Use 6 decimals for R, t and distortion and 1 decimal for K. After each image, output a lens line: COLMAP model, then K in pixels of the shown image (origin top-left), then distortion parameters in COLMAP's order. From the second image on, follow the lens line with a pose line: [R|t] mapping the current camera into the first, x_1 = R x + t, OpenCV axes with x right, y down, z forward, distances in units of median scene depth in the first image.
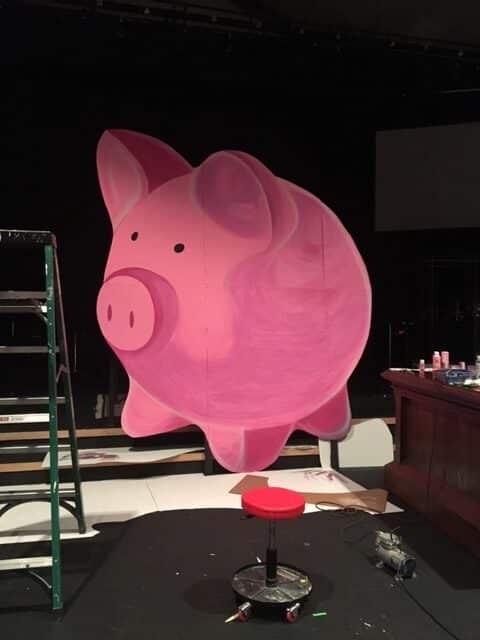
lens RADIAL K [[530.7, 0, 240.0], [0, 530.7, 320.0], [0, 0, 1]] dist [0.007970, 0.000710]
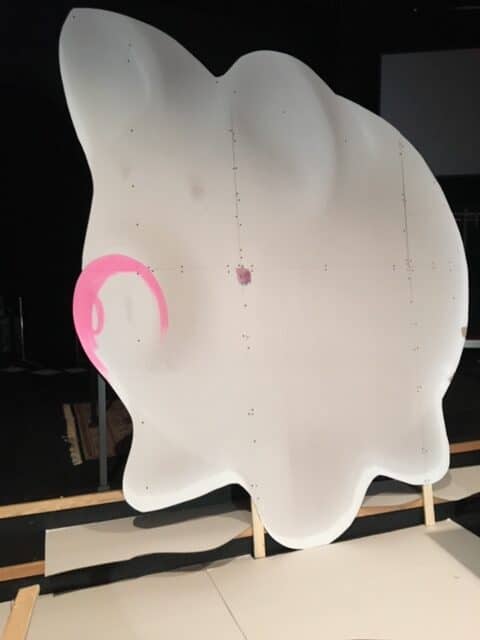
lens RADIAL K [[540.9, 0, 240.0], [0, 540.9, 320.0], [0, 0, 1]] dist [-0.000414, -0.003776]
pose [[0.994490, -0.025058, 0.101792, -0.134248], [0.015218, 0.995234, 0.096317, -0.061552], [-0.103720, -0.094237, 0.990132, 0.336472]]
